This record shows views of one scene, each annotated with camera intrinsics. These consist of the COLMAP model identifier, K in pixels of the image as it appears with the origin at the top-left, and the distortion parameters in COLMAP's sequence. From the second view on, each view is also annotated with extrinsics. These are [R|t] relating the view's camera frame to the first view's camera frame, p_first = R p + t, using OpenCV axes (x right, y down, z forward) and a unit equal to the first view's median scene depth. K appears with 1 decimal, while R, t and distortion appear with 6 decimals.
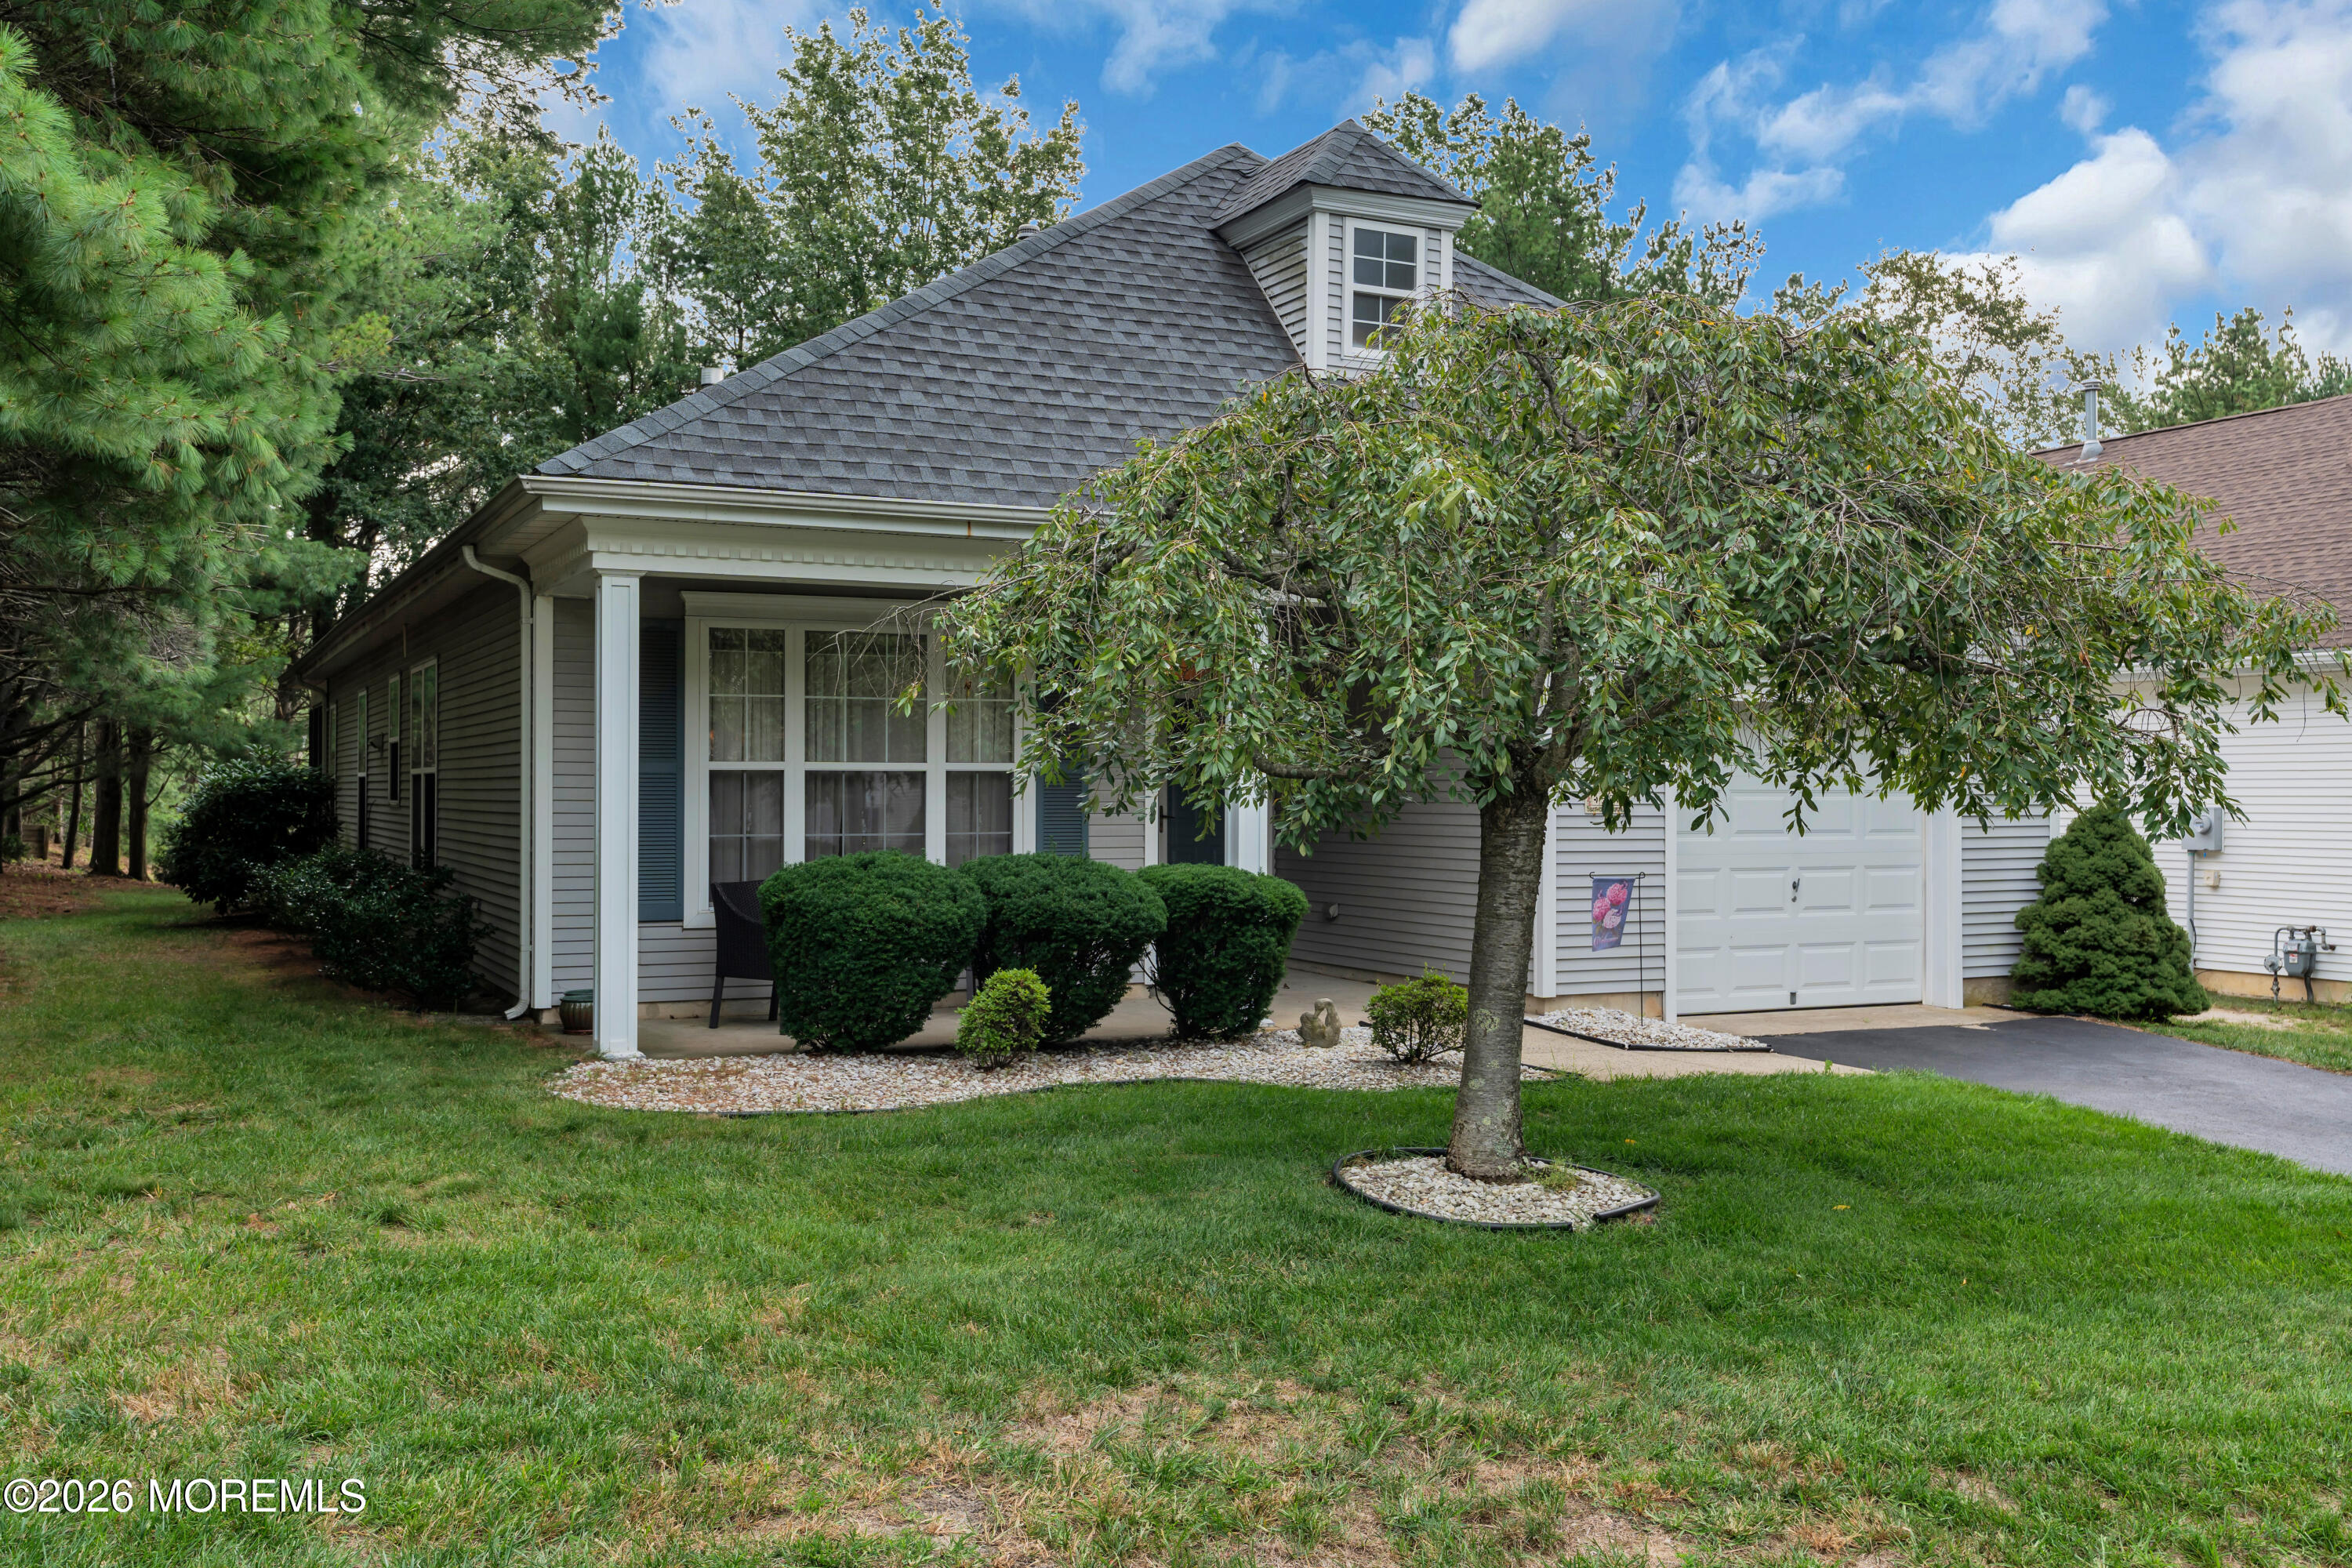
lens RADIAL K [[2191.3, 0, 1177.1], [0, 2191.3, 781.1], [0, 0, 1]] dist [0.009329, 0.000000]
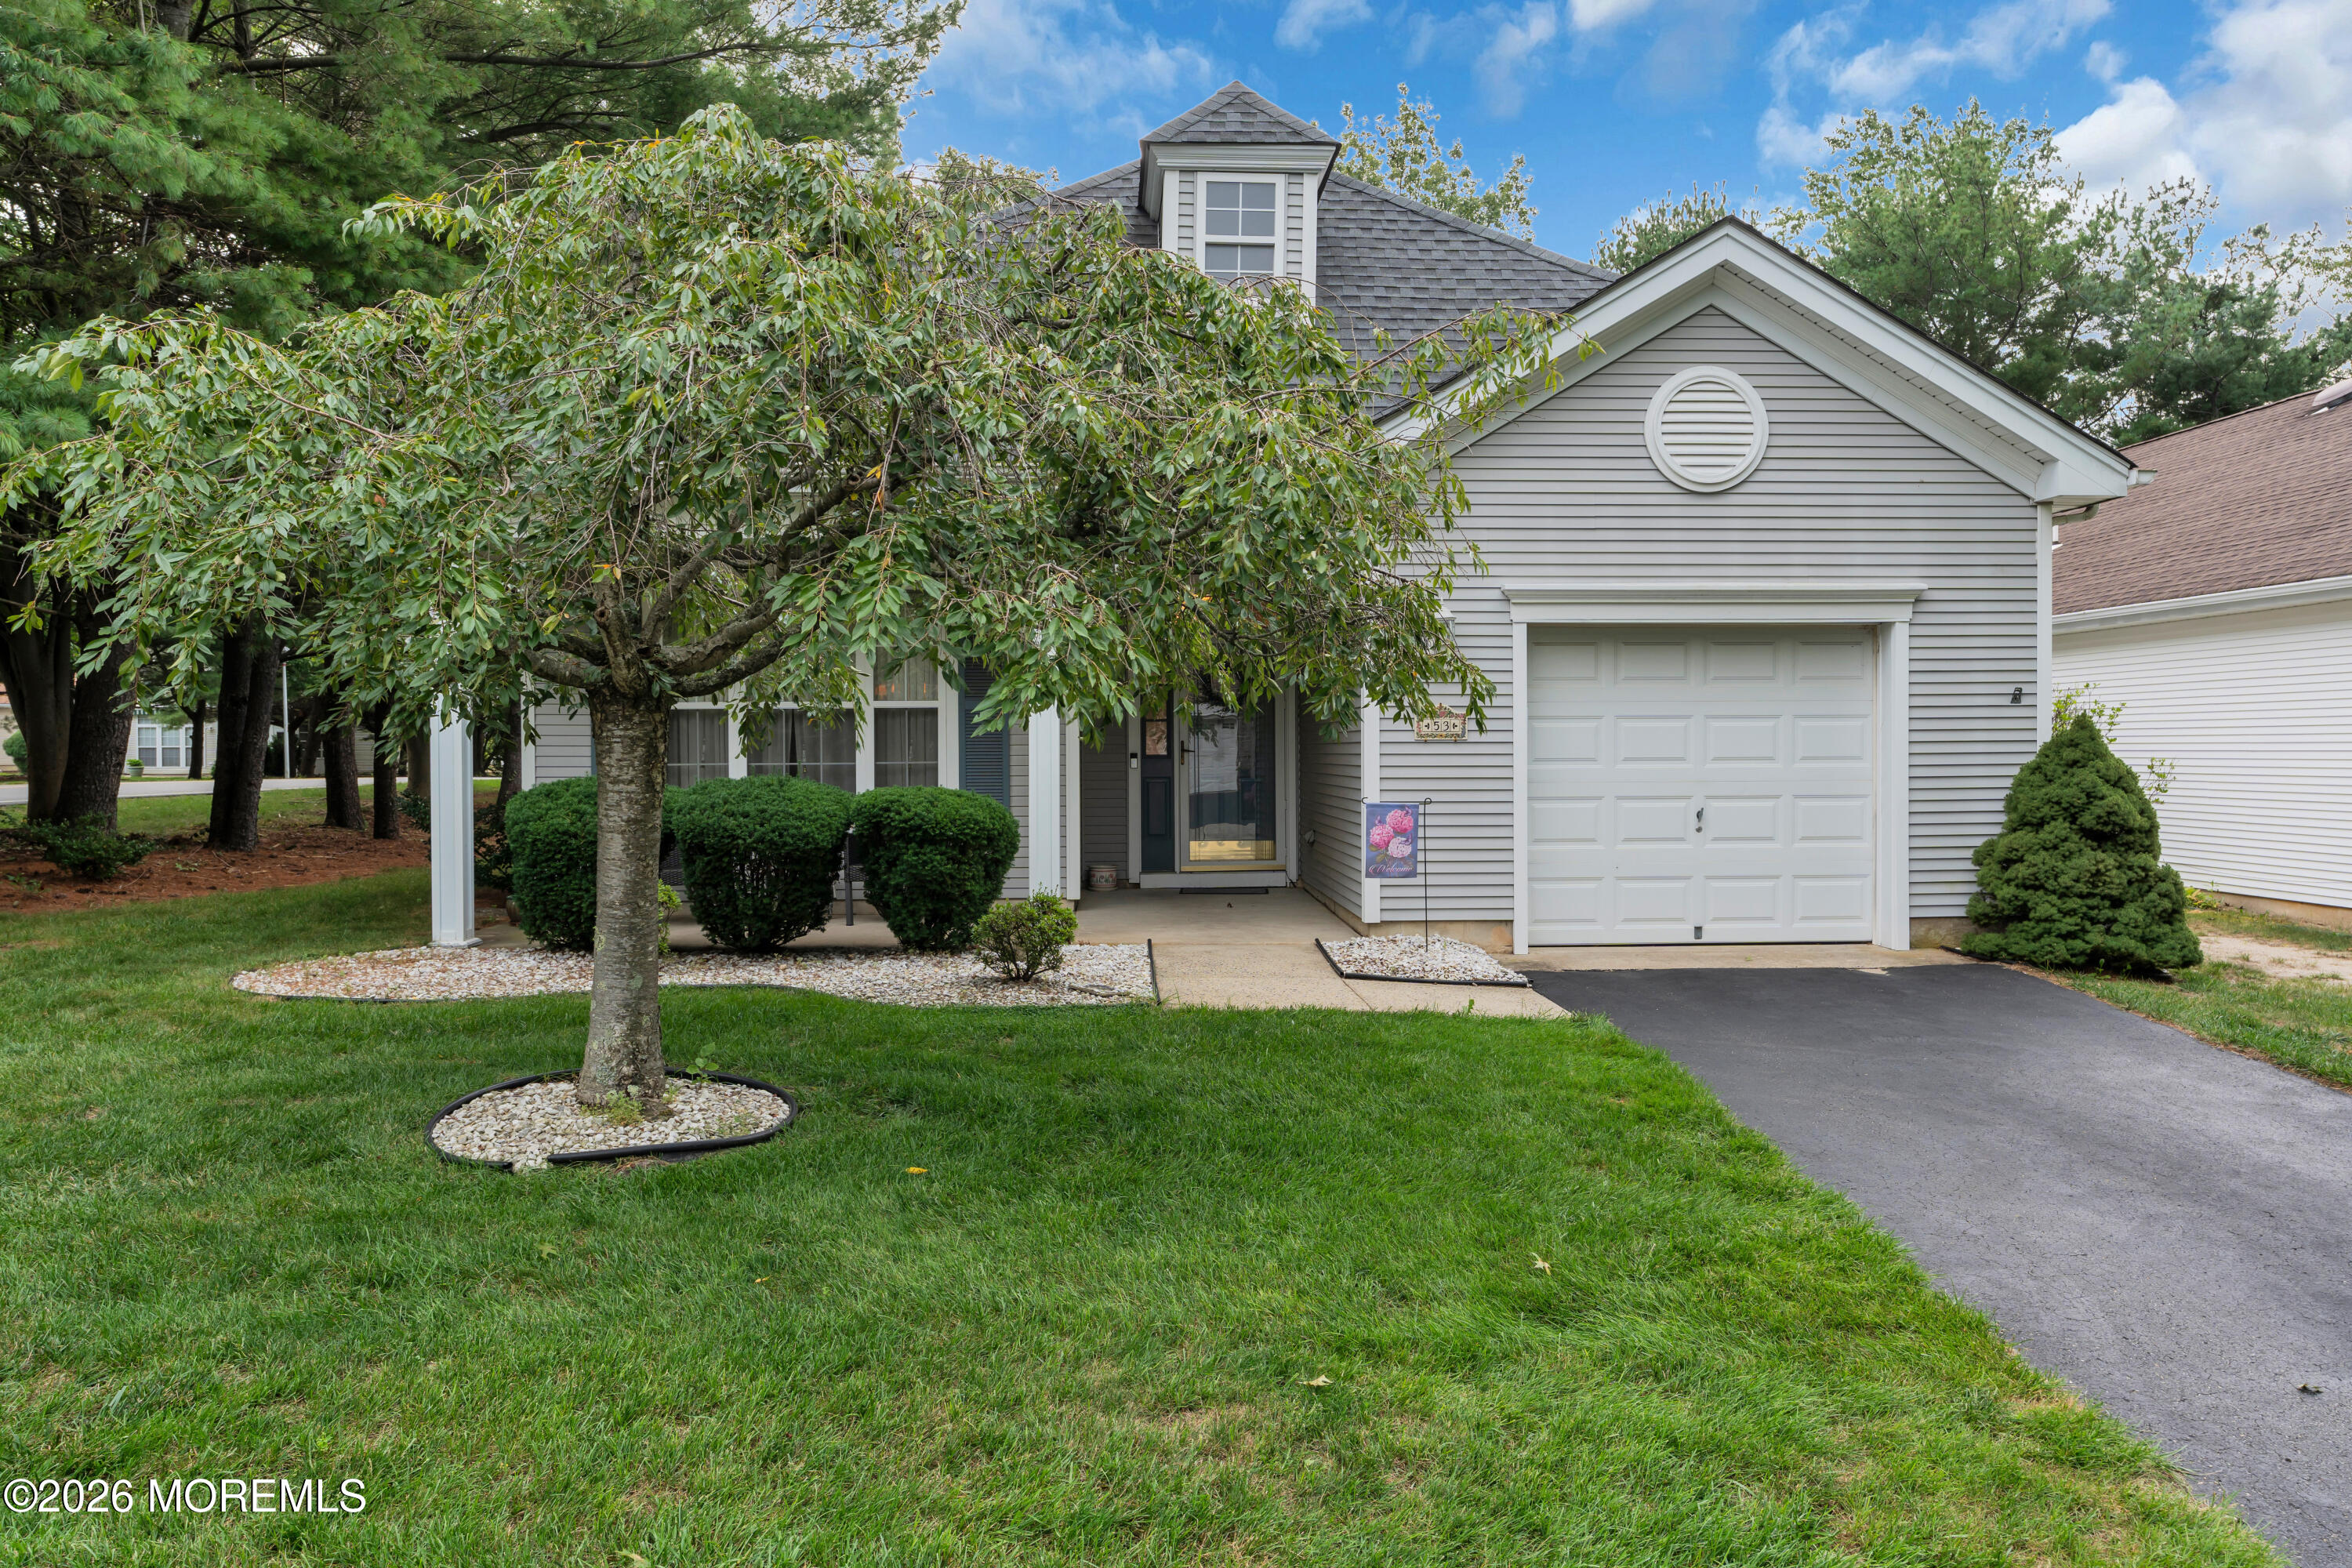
lens RADIAL K [[1683.6, 0, 1175.7], [0, 1683.6, 789.6], [0, 0, 1]] dist [0.003775, 0.003551]
pose [[0.920636, 0.000404, -0.390421, 0.366223], [0.009876, 0.999655, 0.024324, 0.016440], [0.390297, -0.026250, 0.920315, 0.240194]]
